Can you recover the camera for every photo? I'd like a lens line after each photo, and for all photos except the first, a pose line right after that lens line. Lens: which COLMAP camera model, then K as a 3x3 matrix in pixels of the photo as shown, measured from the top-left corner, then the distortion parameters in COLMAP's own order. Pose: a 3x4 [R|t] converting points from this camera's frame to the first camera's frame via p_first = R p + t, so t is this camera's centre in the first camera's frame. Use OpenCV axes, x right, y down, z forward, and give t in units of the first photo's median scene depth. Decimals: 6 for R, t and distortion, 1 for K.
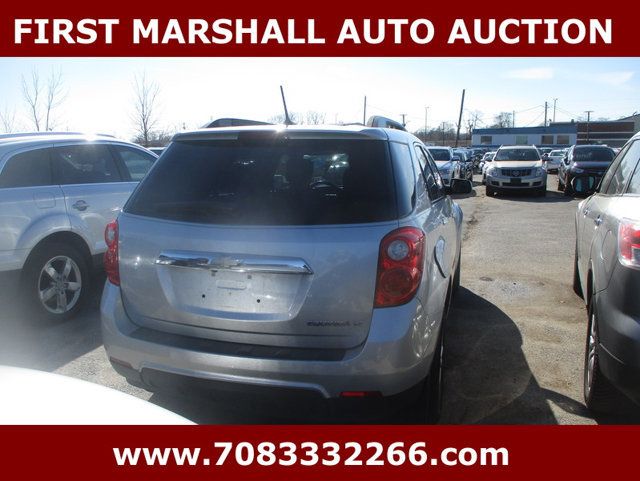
lens RADIAL K [[517.4, 0, 320.0], [0, 517.4, 240.5], [0, 0, 1]] dist [-0.036631, -0.003308]
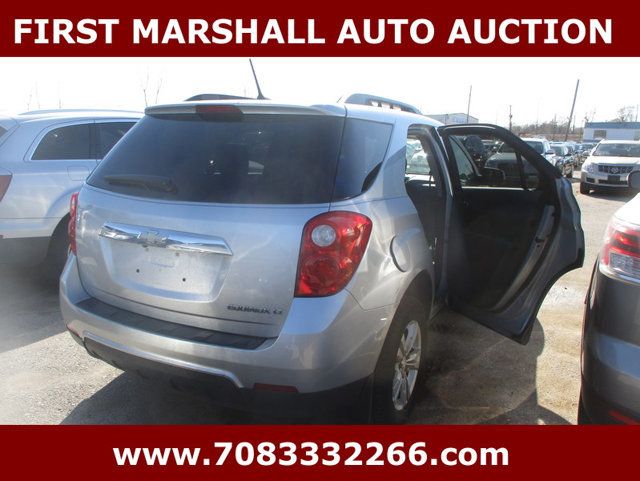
lens RADIAL K [[517.4, 0, 320.0], [0, 517.4, 240.5], [0, 0, 1]] dist [-0.036631, -0.003308]
pose [[0.981994, 0.063649, -0.177868, 0.222099], [-0.059664, 0.997835, 0.027665, 0.001535], [0.179244, -0.016555, 0.983665, 0.074015]]
